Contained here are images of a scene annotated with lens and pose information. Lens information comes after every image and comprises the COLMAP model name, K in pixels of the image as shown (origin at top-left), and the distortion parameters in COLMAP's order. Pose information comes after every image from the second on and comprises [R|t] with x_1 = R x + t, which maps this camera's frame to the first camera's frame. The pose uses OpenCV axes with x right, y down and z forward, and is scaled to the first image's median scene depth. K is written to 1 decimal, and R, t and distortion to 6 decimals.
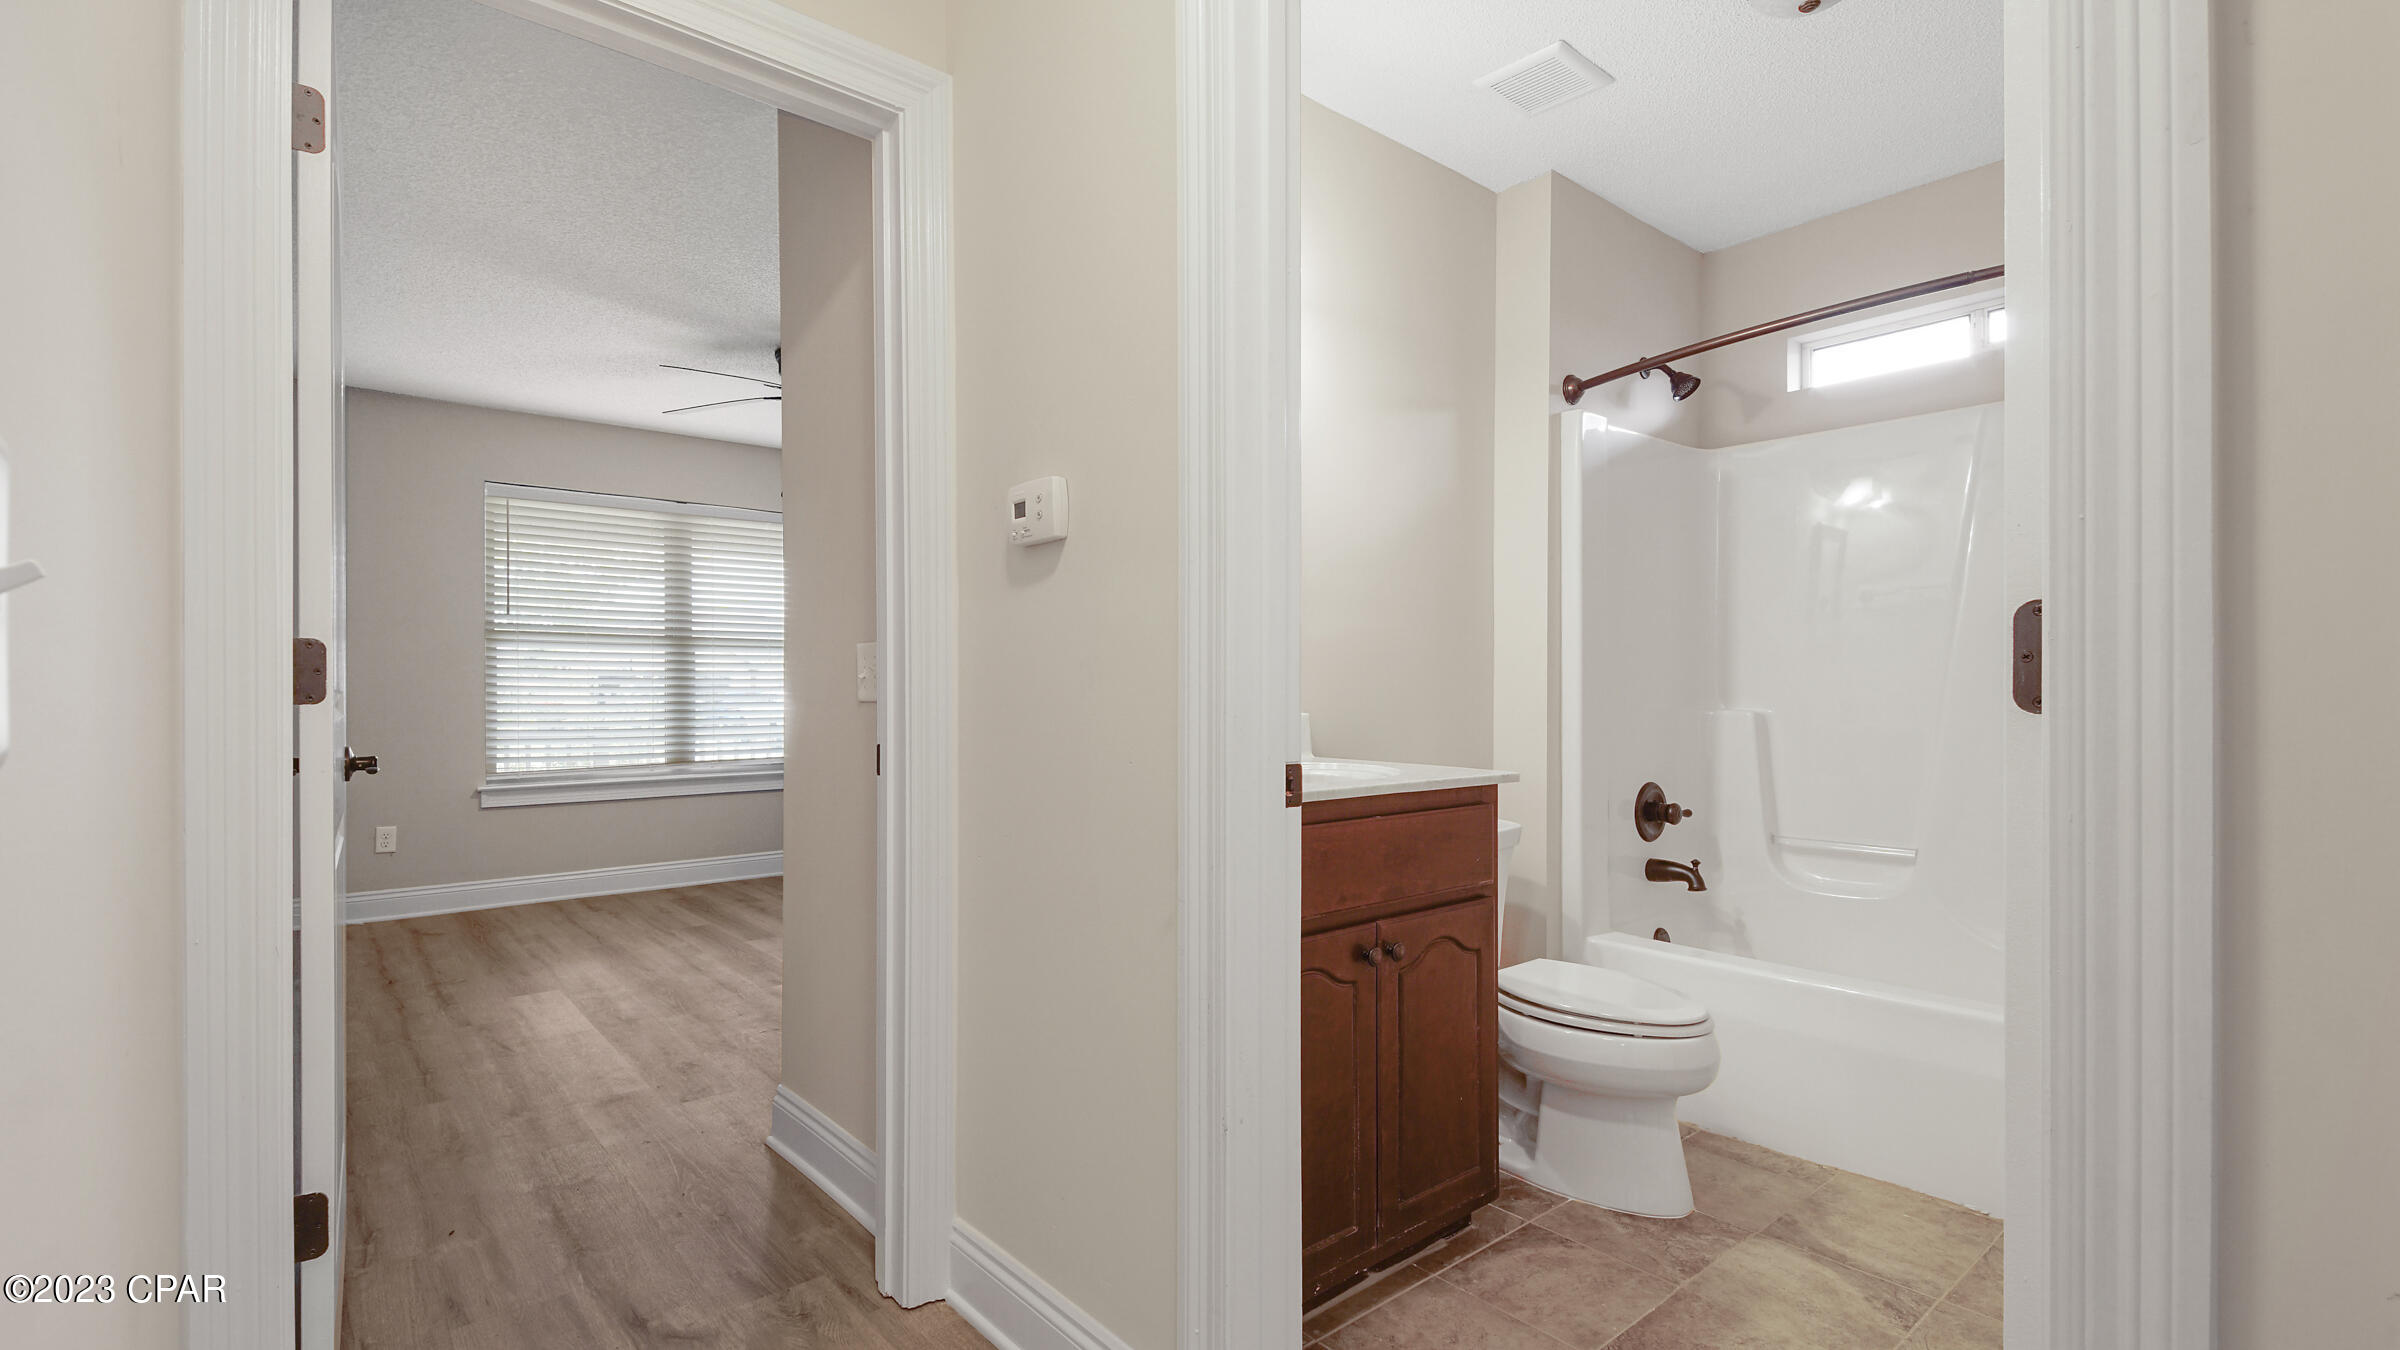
lens RADIAL K [[1059.5, 0, 1210.5], [0, 1059.5, 687.3], [0, 0, 1]] dist [0.023742, -0.013220]
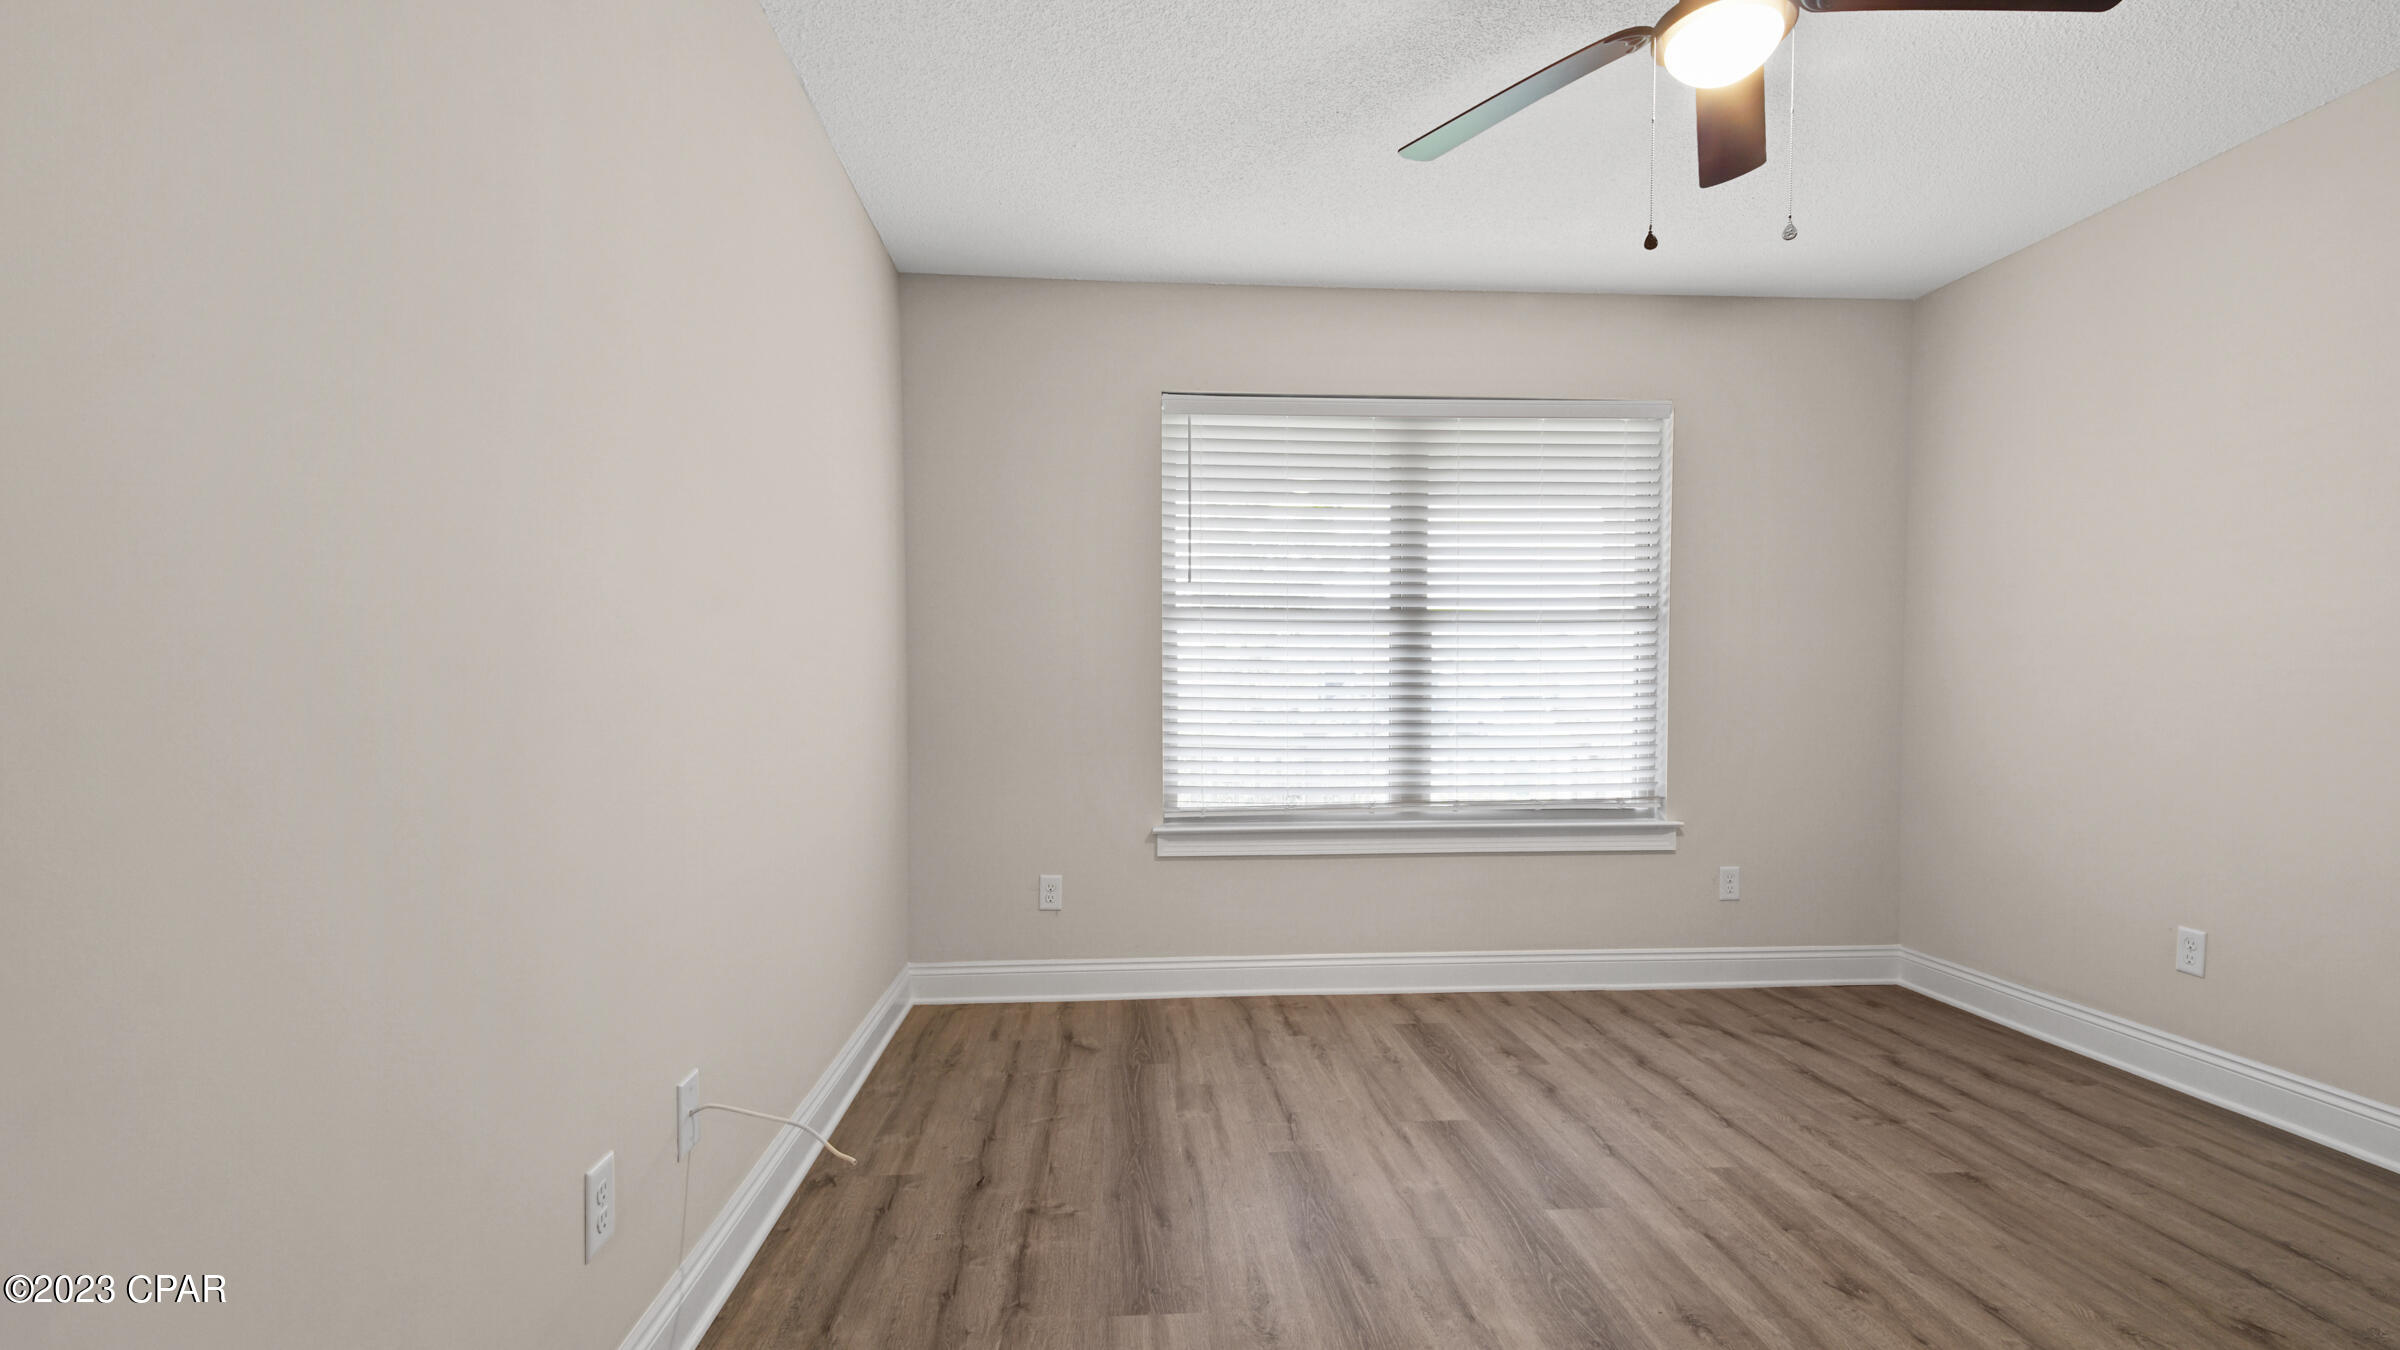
lens RADIAL K [[1059.5, 0, 1207.4], [0, 1059.5, 684.0], [0, 0, 1]] dist [0.023742, -0.013220]
pose [[0.800680, -0.007430, -0.599047, -0.232206], [-0.004767, 0.999812, -0.018771, 0.011294], [0.599074, 0.017885, 0.800494, 0.450623]]
